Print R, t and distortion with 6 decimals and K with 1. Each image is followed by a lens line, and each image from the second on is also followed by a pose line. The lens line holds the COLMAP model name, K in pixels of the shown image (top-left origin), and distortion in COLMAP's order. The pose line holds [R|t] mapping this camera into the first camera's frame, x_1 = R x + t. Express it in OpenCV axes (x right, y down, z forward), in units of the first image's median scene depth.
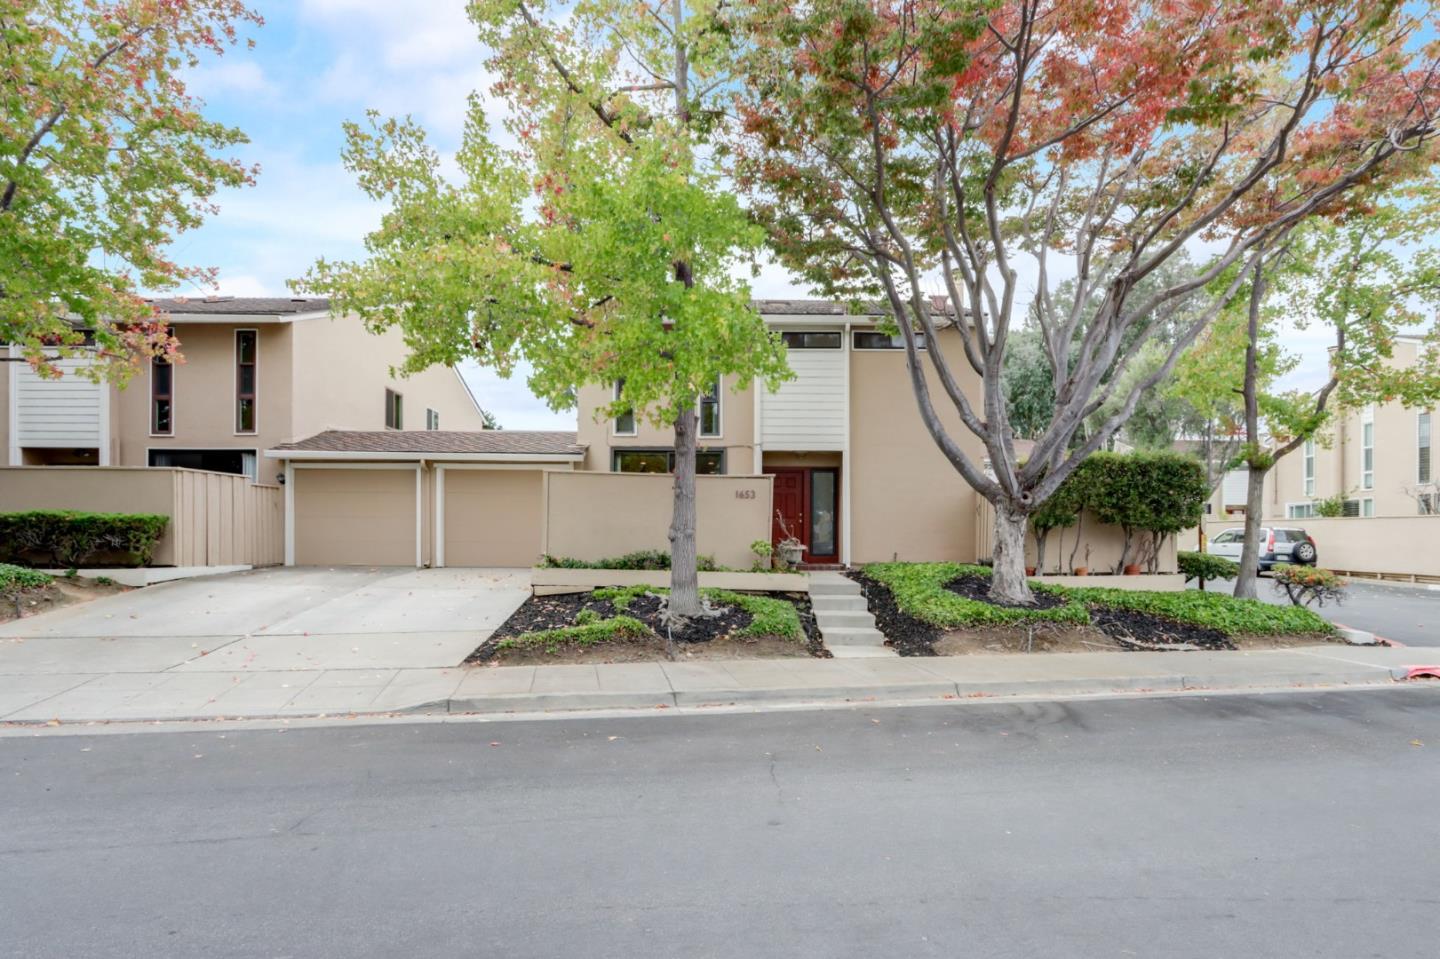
lens RADIAL K [[787.0, 0, 763.2], [0, 787.0, 535.4], [0, 0, 1]] dist [-0.010832, 0.000825]
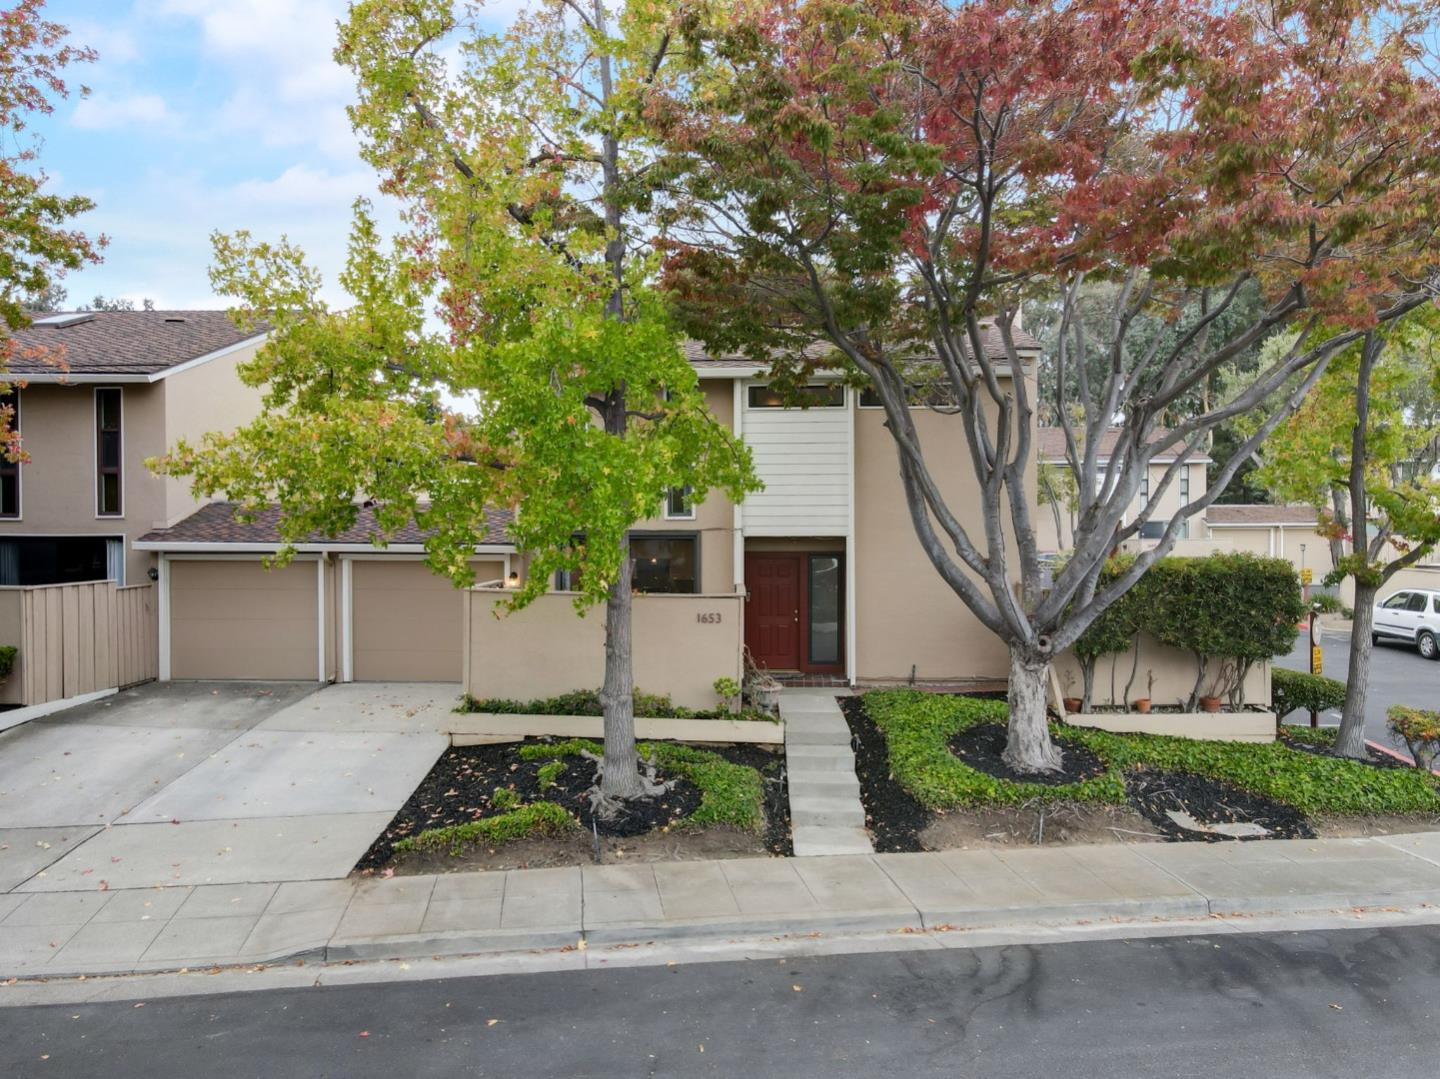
lens RADIAL K [[1081.0, 0, 755.5], [0, 1081.0, 535.2], [0, 0, 1]] dist [0.011093, 0.020517]
pose [[0.998441, -0.002319, -0.055777, 0.098229], [0.003090, 0.999901, 0.013756, -0.171932], [0.055740, -0.013907, 0.998348, -0.123952]]
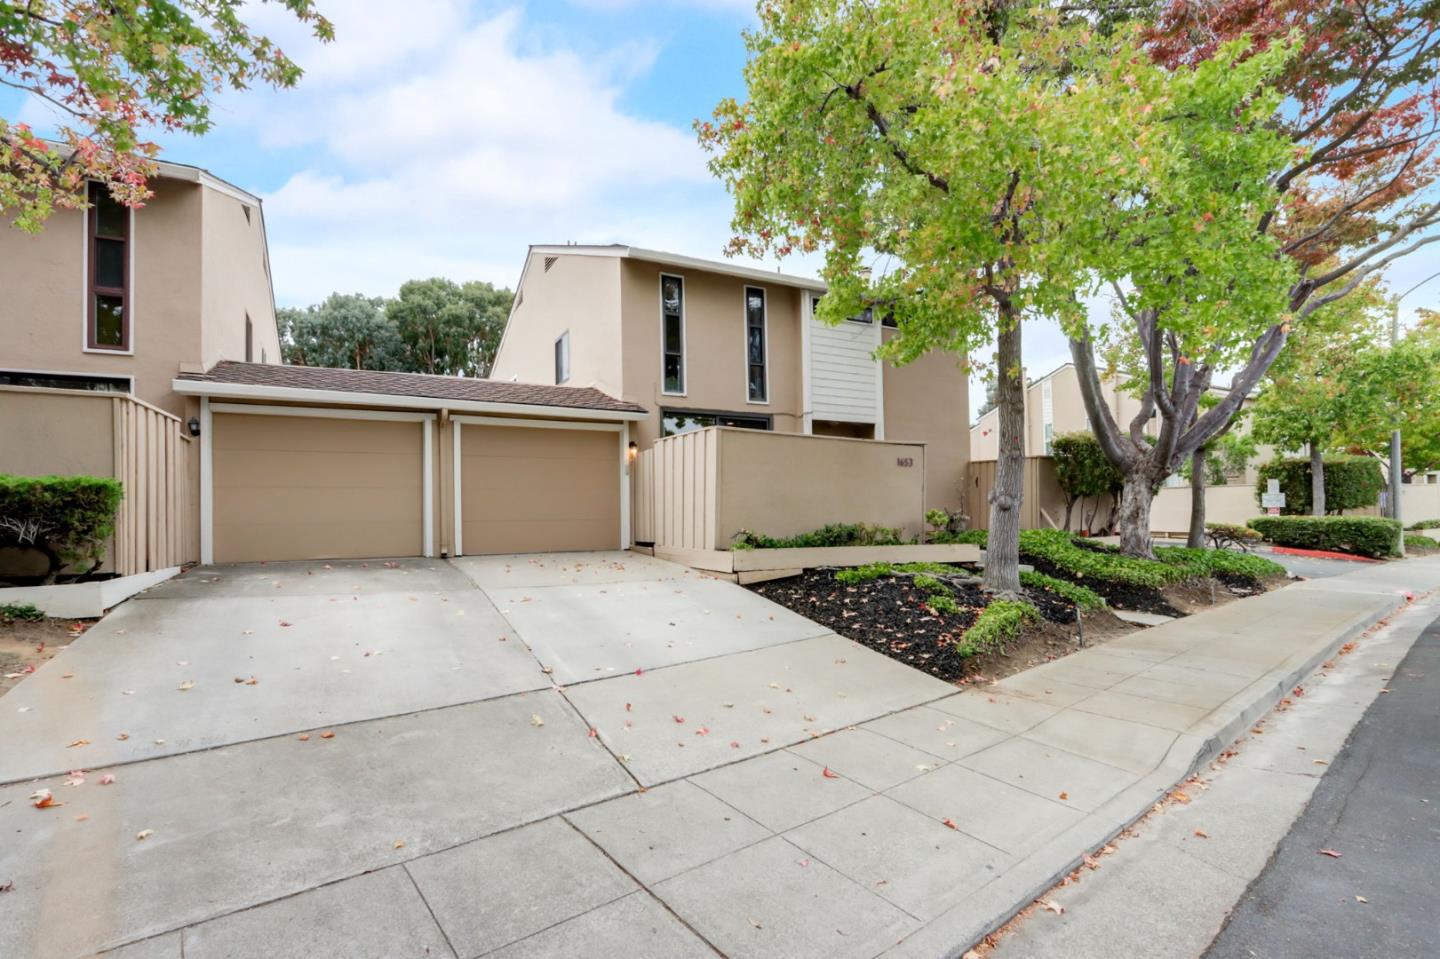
lens RADIAL K [[667.3, 0, 740.9], [0, 667.3, 508.5], [0, 0, 1]] dist [-0.019405, 0.003643]
pose [[0.877420, -0.014450, 0.479505, -0.660059], [0.015216, 0.999882, 0.002287, -0.000866], [-0.479482, 0.005289, 0.877536, 0.437366]]
